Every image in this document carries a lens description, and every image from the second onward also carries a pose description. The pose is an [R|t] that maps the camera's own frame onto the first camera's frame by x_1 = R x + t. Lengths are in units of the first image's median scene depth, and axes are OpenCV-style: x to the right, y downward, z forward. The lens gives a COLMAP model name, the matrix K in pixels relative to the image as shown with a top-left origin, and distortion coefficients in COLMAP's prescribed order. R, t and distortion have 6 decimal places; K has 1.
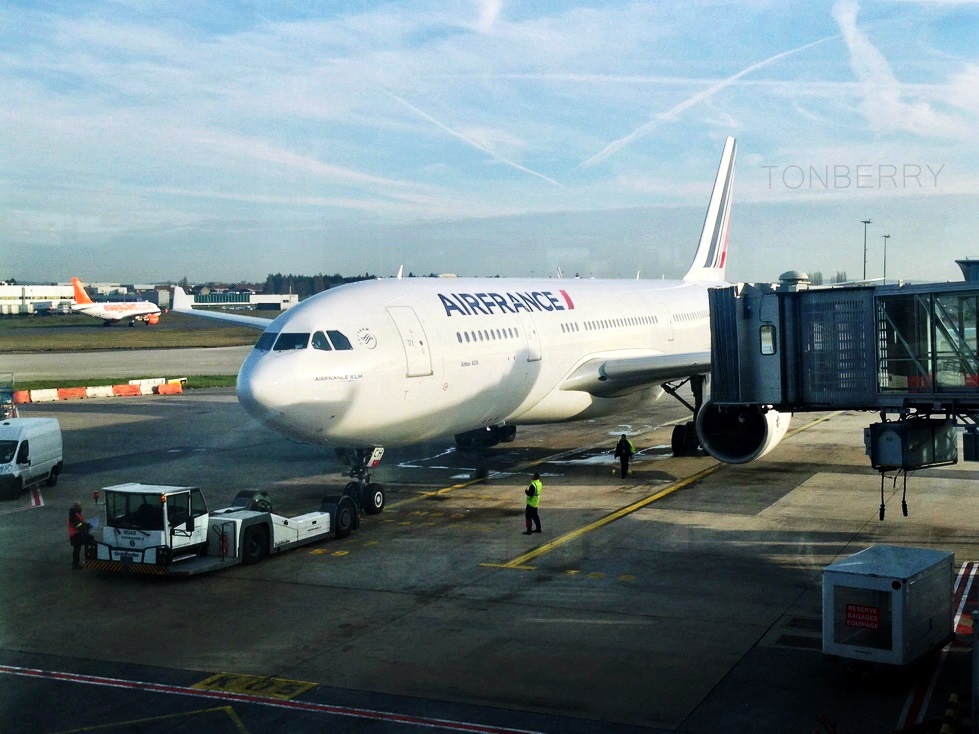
lens RADIAL K [[1402.0, 0, 489.5], [0, 1402.0, 367.0], [0, 0, 1]] dist [-0.584488, 0.029894]
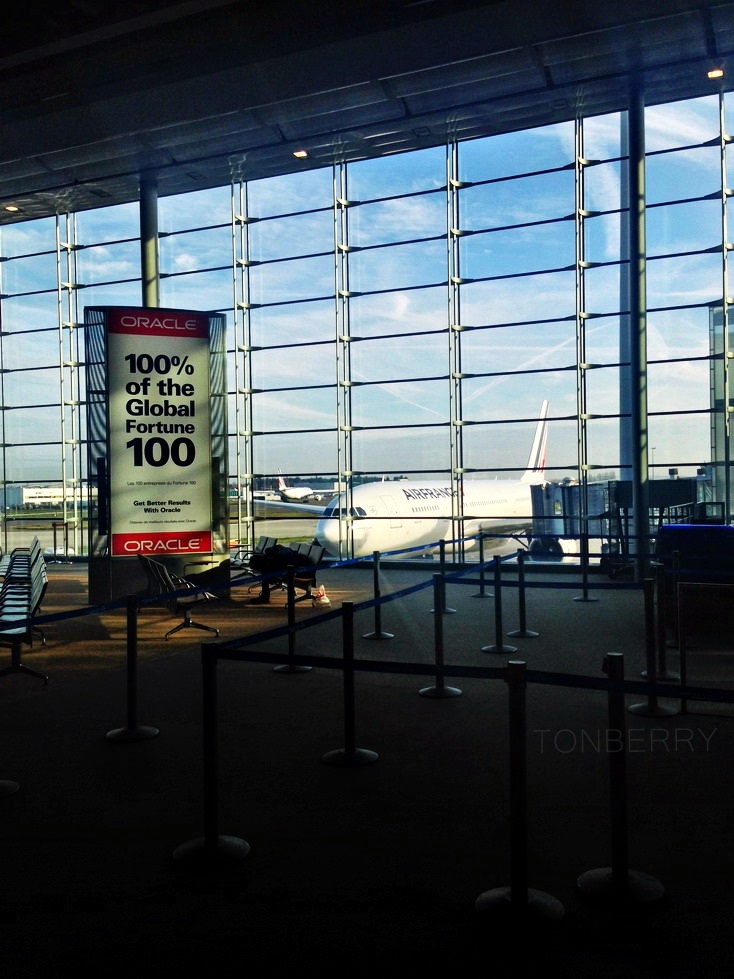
lens RADIAL K [[926.3, 0, 367.0], [0, 926.3, 489.5], [0, 0, 1]] dist [-0.005125, -0.002903]
pose [[0.999413, -0.011196, -0.032379, -0.050421], [0.009561, 0.998694, -0.050198, 0.019621], [0.032898, 0.049859, 0.998214, -0.443362]]
